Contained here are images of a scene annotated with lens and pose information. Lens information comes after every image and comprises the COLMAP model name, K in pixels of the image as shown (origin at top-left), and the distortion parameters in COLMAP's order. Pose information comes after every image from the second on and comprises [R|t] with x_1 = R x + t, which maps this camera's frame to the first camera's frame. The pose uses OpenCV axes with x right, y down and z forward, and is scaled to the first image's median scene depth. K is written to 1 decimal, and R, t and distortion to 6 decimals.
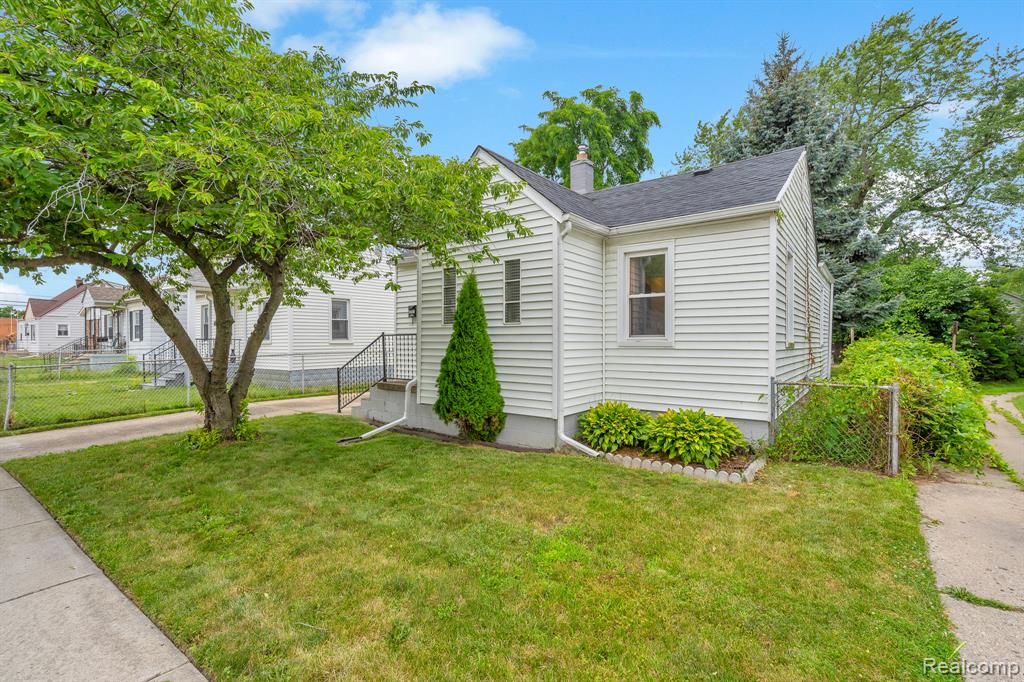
lens RADIAL K [[460.6, 0, 508.6], [0, 460.6, 342.2], [0, 0, 1]] dist [-0.002680, 0.000482]
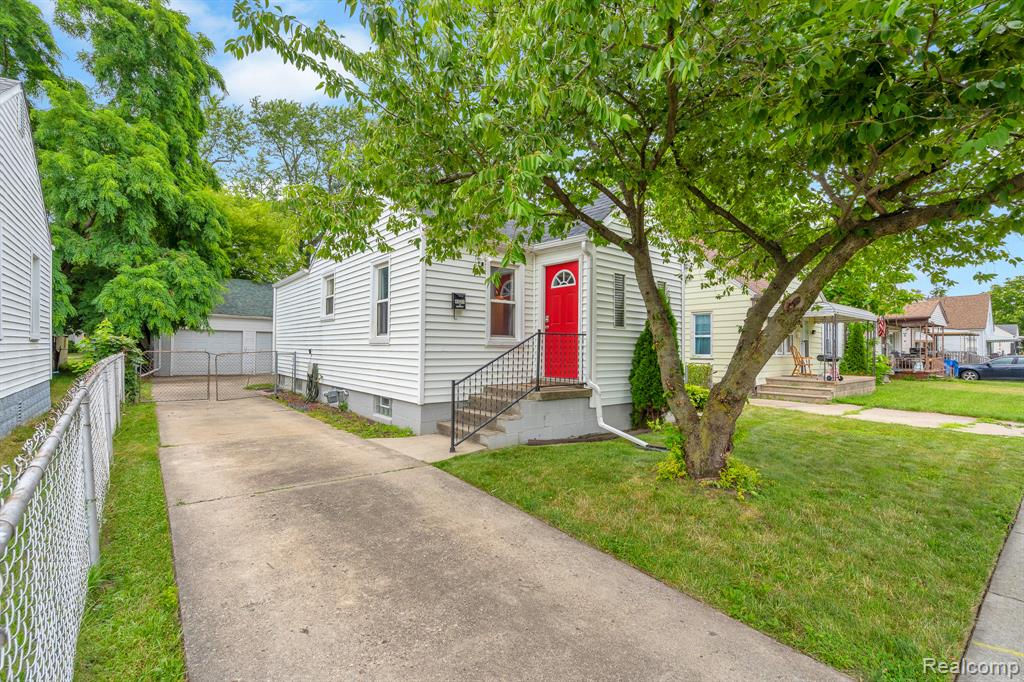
lens RADIAL K [[460.6, 0, 508.6], [0, 460.6, 342.2], [0, 0, 1]] dist [-0.002680, 0.000482]
pose [[0.248307, 0.018094, 0.968512, -1.330984], [-0.006682, 0.999834, -0.016966, 0.017477], [-0.968658, -0.002258, 0.248387, 1.079551]]
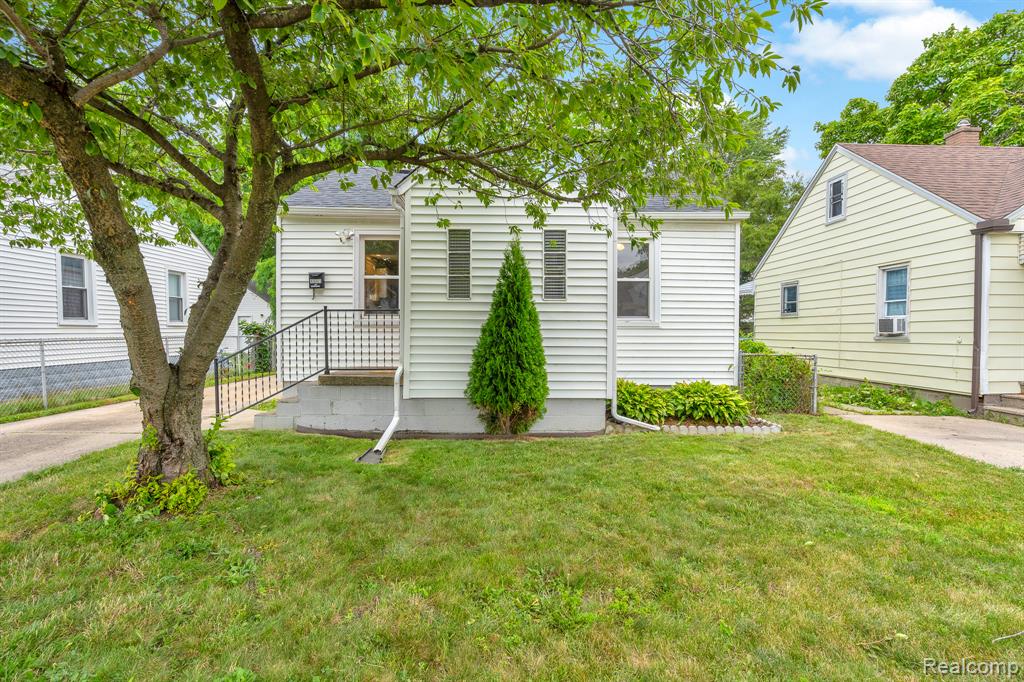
lens RADIAL K [[460.6, 0, 508.6], [0, 460.6, 342.2], [0, 0, 1]] dist [-0.002680, 0.000482]
pose [[0.797273, -0.011877, 0.603502, -0.602905], [-0.002732, 0.999725, 0.023284, 0.021516], [-0.603613, -0.020212, 0.797021, 0.319183]]
